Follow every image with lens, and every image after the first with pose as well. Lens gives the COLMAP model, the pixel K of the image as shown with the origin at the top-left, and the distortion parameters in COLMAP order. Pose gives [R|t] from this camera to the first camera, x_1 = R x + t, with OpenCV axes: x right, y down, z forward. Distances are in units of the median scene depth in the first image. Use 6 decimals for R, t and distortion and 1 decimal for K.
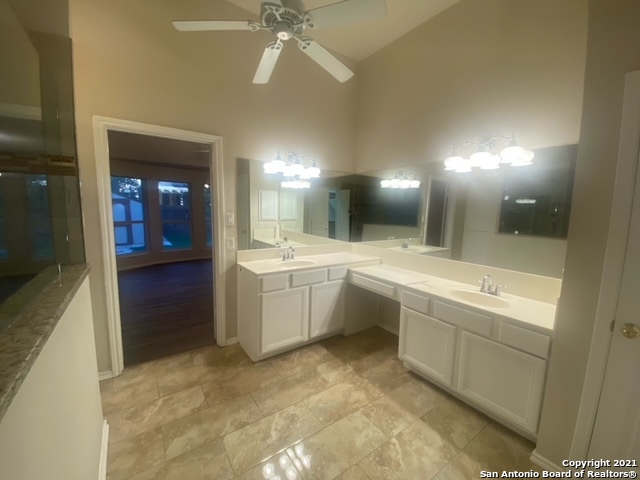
lens RADIAL K [[256.7, 0, 320.0], [0, 256.7, 240.0], [0, 0, 1]] dist [0.001236, -0.013064]
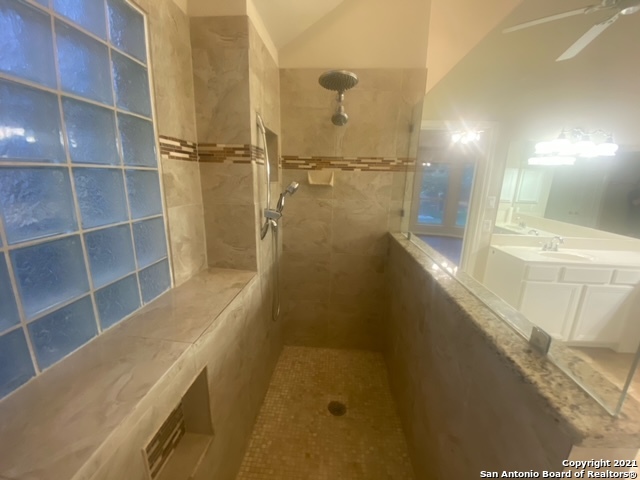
lens RADIAL K [[256.7, 0, 320.0], [0, 256.7, 240.0], [0, 0, 1]] dist [0.001236, -0.013064]
pose [[0.761062, 0.143810, -0.632538, -0.183804], [-0.083764, 0.988739, 0.124010, -0.002818], [0.643249, -0.041395, 0.764538, -0.212932]]
